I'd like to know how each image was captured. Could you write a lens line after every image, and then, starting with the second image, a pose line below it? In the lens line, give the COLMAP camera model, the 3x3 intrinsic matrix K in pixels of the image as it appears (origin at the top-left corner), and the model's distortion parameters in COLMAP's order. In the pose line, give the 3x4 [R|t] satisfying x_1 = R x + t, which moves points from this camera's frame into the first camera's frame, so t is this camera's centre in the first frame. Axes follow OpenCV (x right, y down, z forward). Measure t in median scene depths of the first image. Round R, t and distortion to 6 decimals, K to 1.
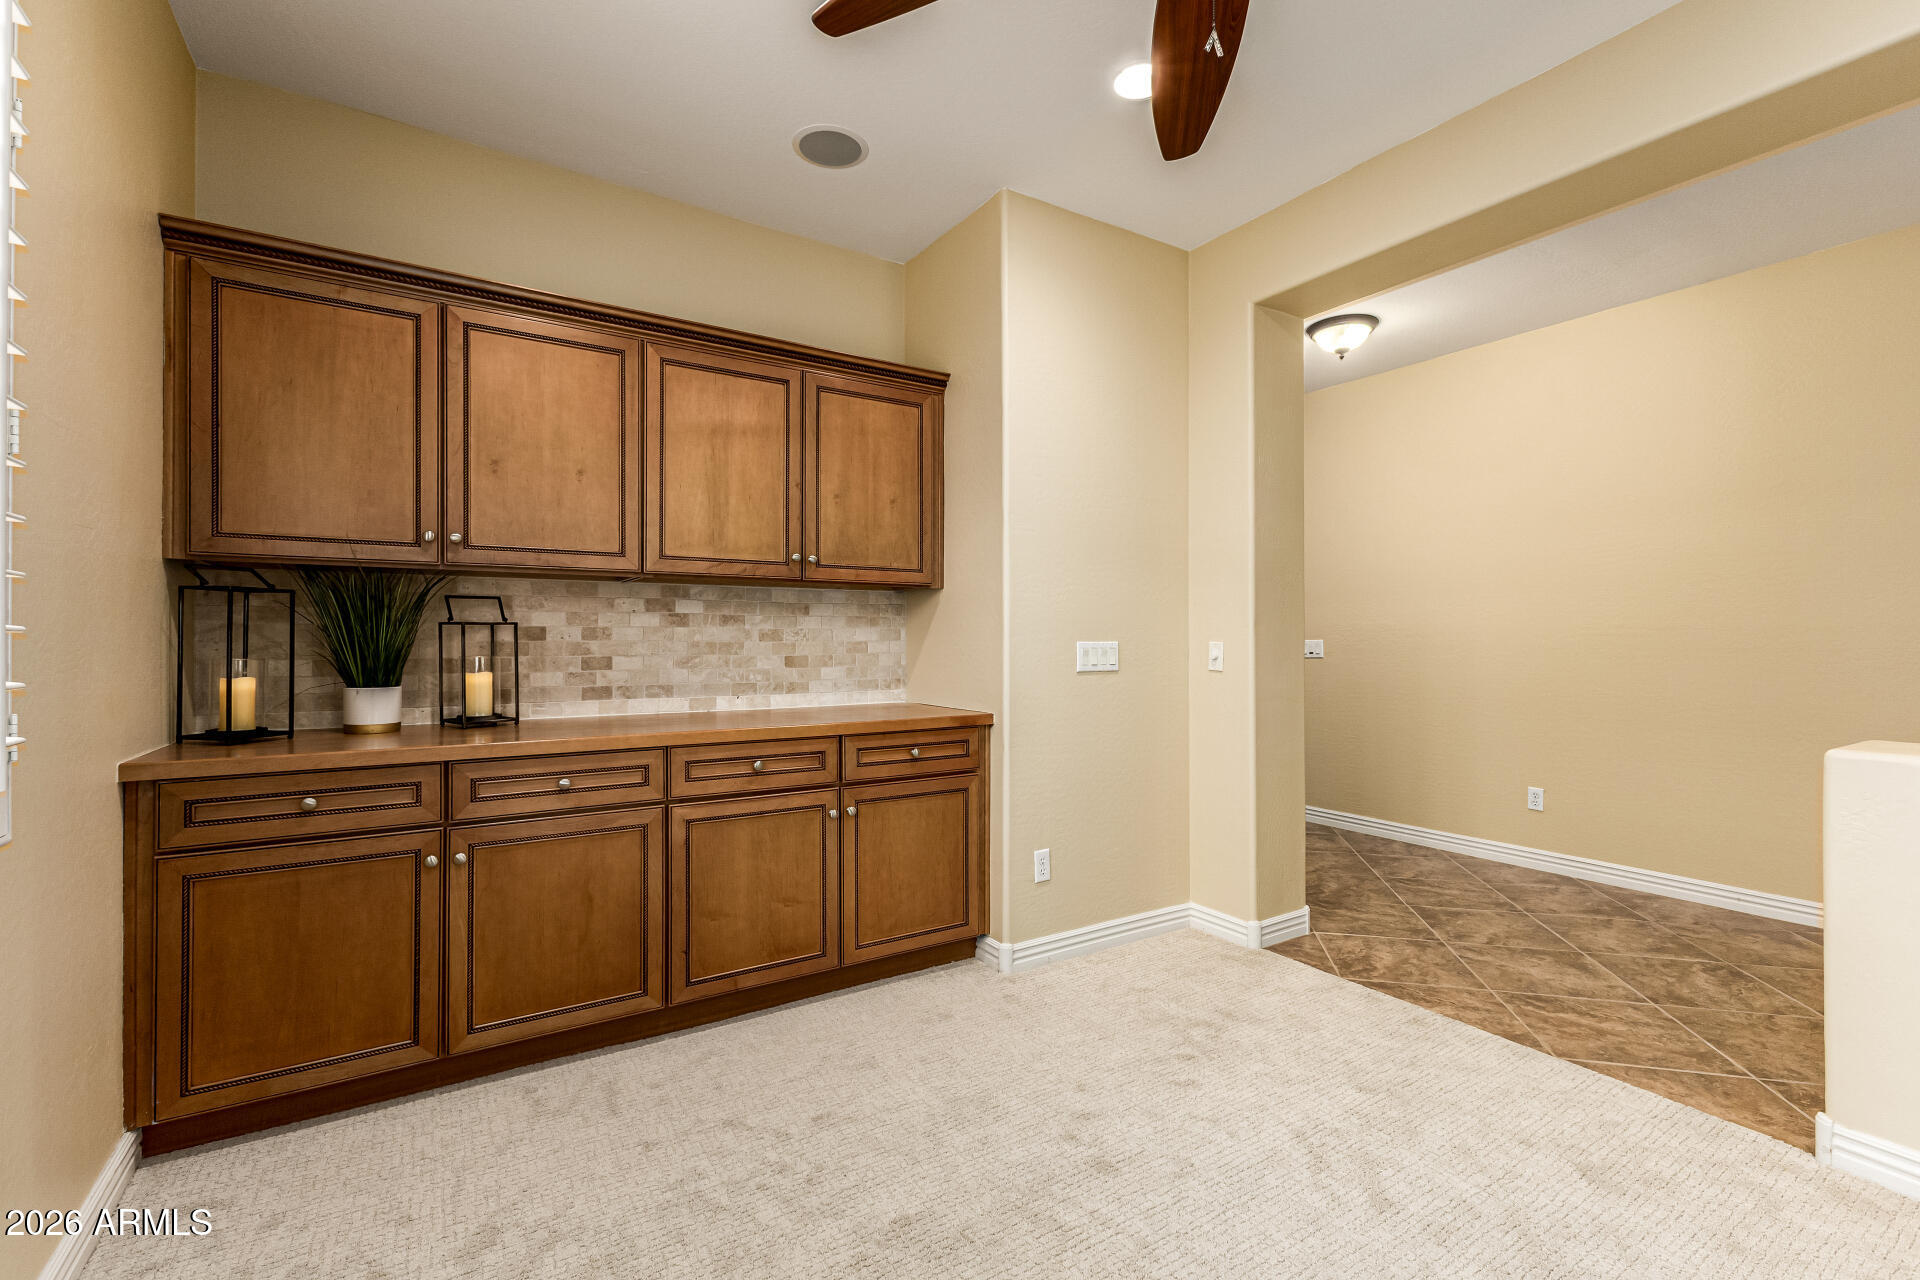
lens RADIAL K [[827.3, 0, 966.2], [0, 827.3, 633.8], [0, 0, 1]] dist [0.005042, -0.001960]
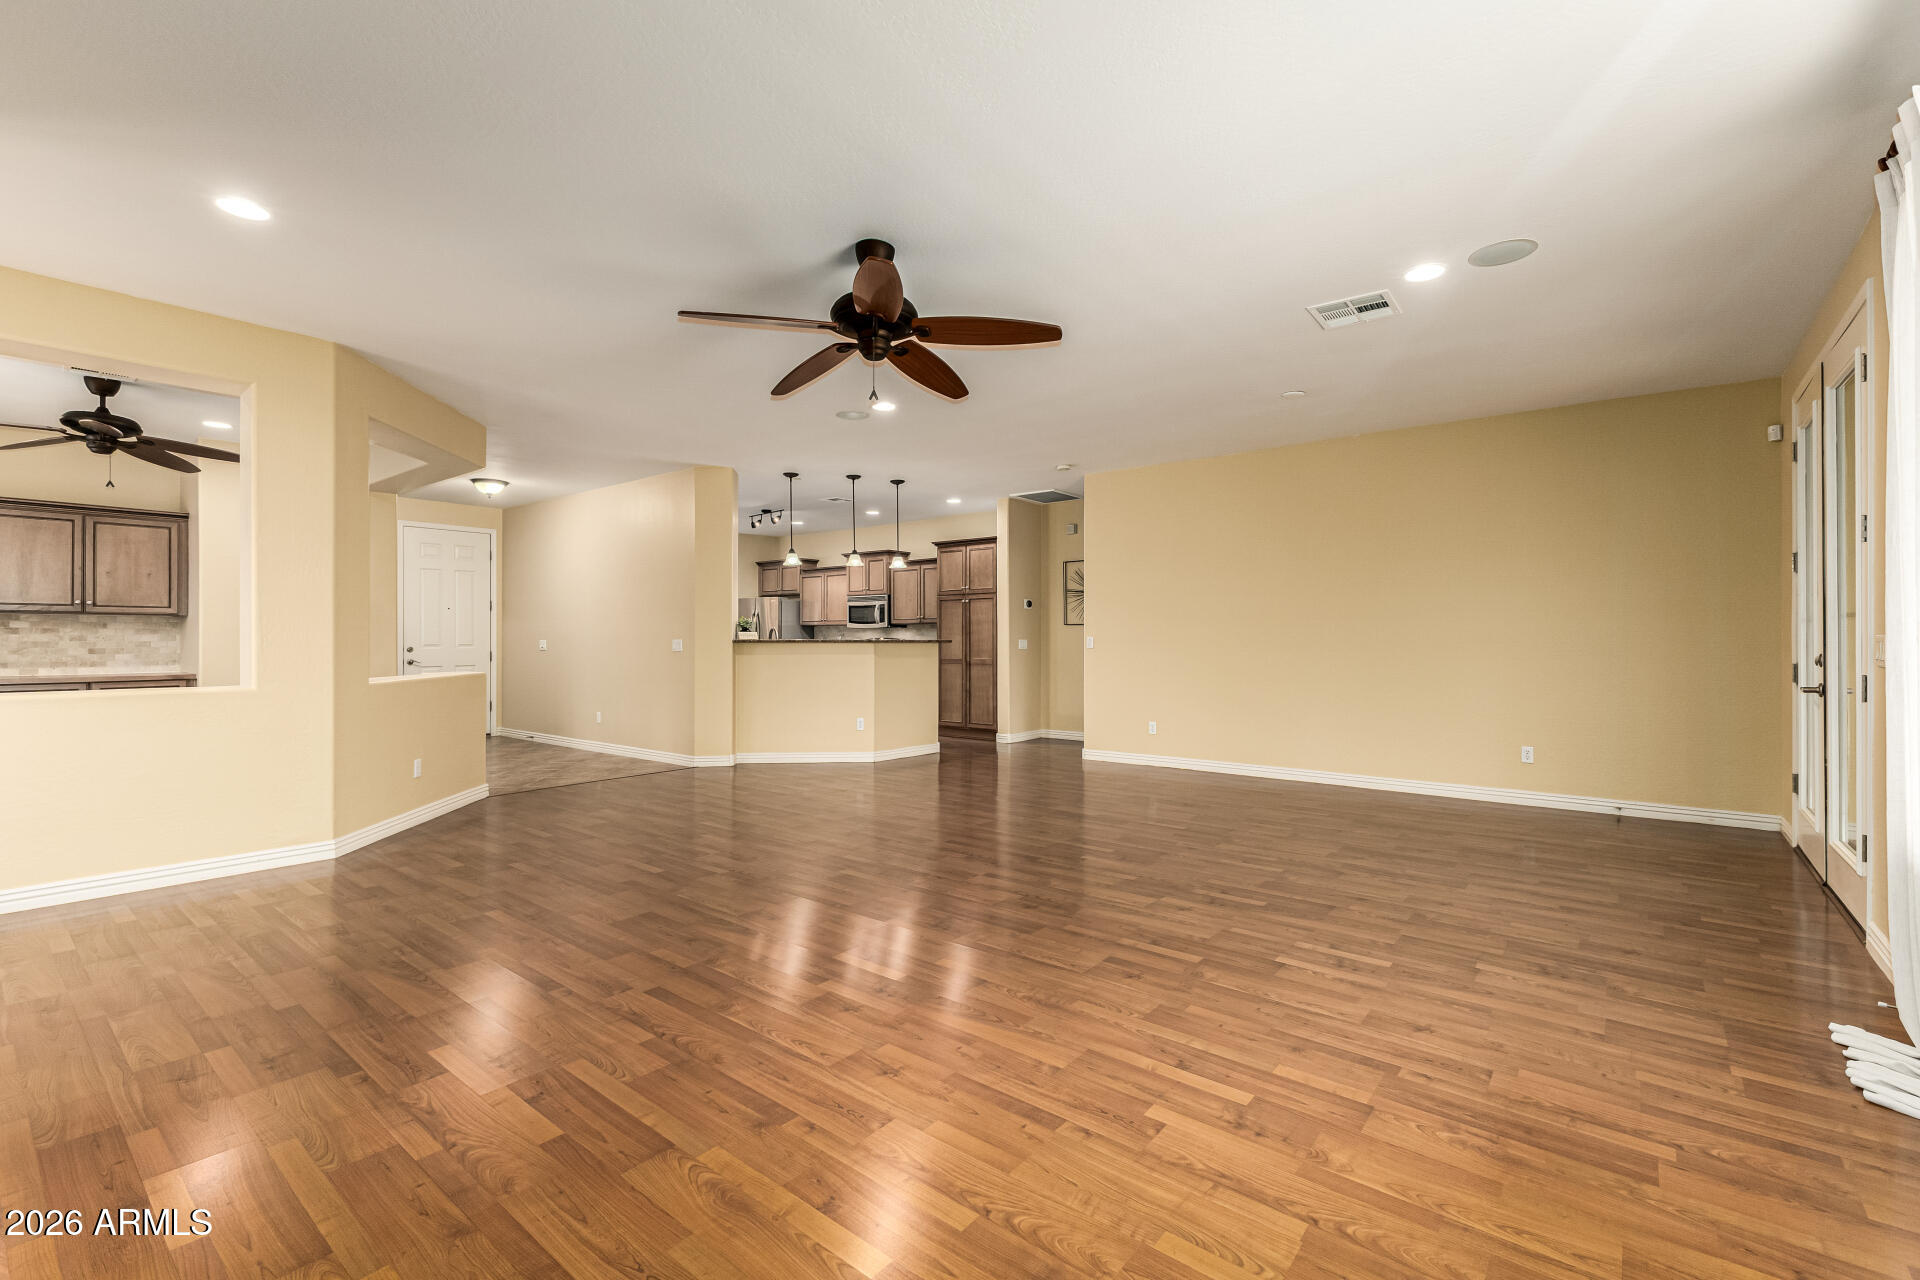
lens RADIAL K [[827.3, 0, 953.6], [0, 827.3, 635.4], [0, 0, 1]] dist [0.005042, -0.001960]
pose [[0.954430, -0.001638, 0.298430, 1.235816], [0.002960, 0.999988, -0.003978, 0.009218], [-0.298419, 0.004681, 0.954423, -1.623850]]
